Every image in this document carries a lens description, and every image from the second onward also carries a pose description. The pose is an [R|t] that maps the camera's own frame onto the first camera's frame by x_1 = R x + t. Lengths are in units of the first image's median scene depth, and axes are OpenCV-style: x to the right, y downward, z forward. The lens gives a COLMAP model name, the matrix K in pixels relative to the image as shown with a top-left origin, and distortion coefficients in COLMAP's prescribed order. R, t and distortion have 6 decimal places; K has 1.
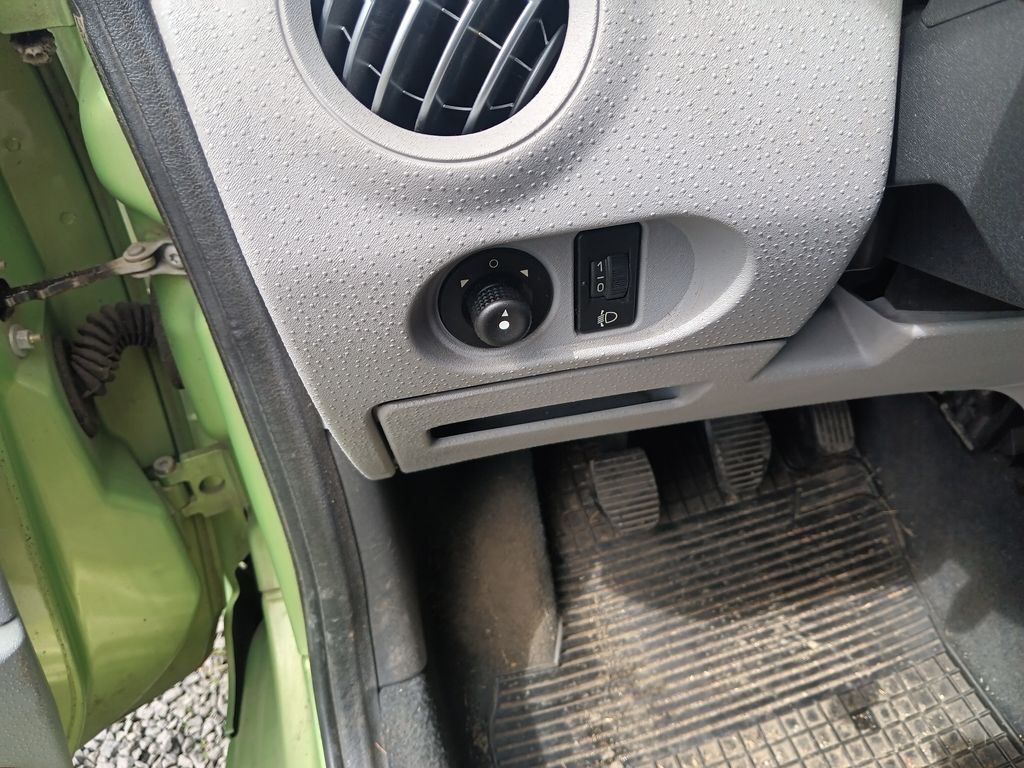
lens RADIAL K [[782.7, 0, 512.0], [0, 782.7, 384.0], [0, 0, 1]] dist [0.069730, -0.138190]
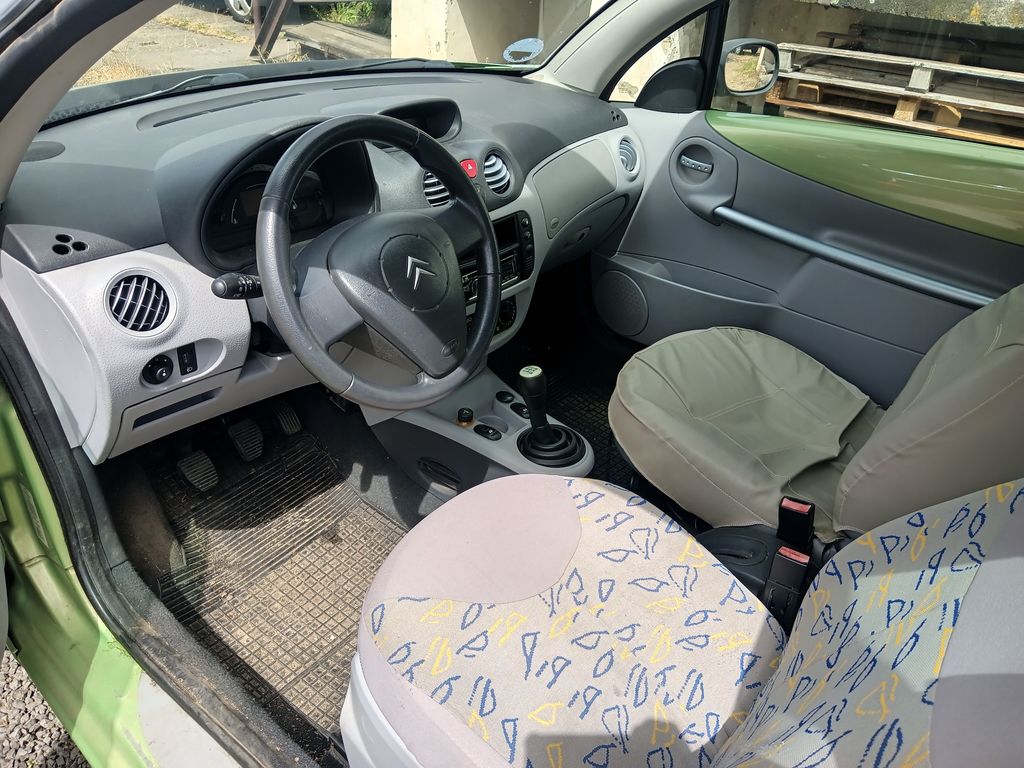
lens RADIAL K [[782.7, 0, 512.0], [0, 782.7, 384.0], [0, 0, 1]] dist [0.069730, -0.138190]
pose [[0.789857, -0.214011, 0.574740, -0.337228], [0.286958, 0.957192, -0.037941, 0.227420], [-0.542016, 0.194894, 0.817456, -1.153538]]
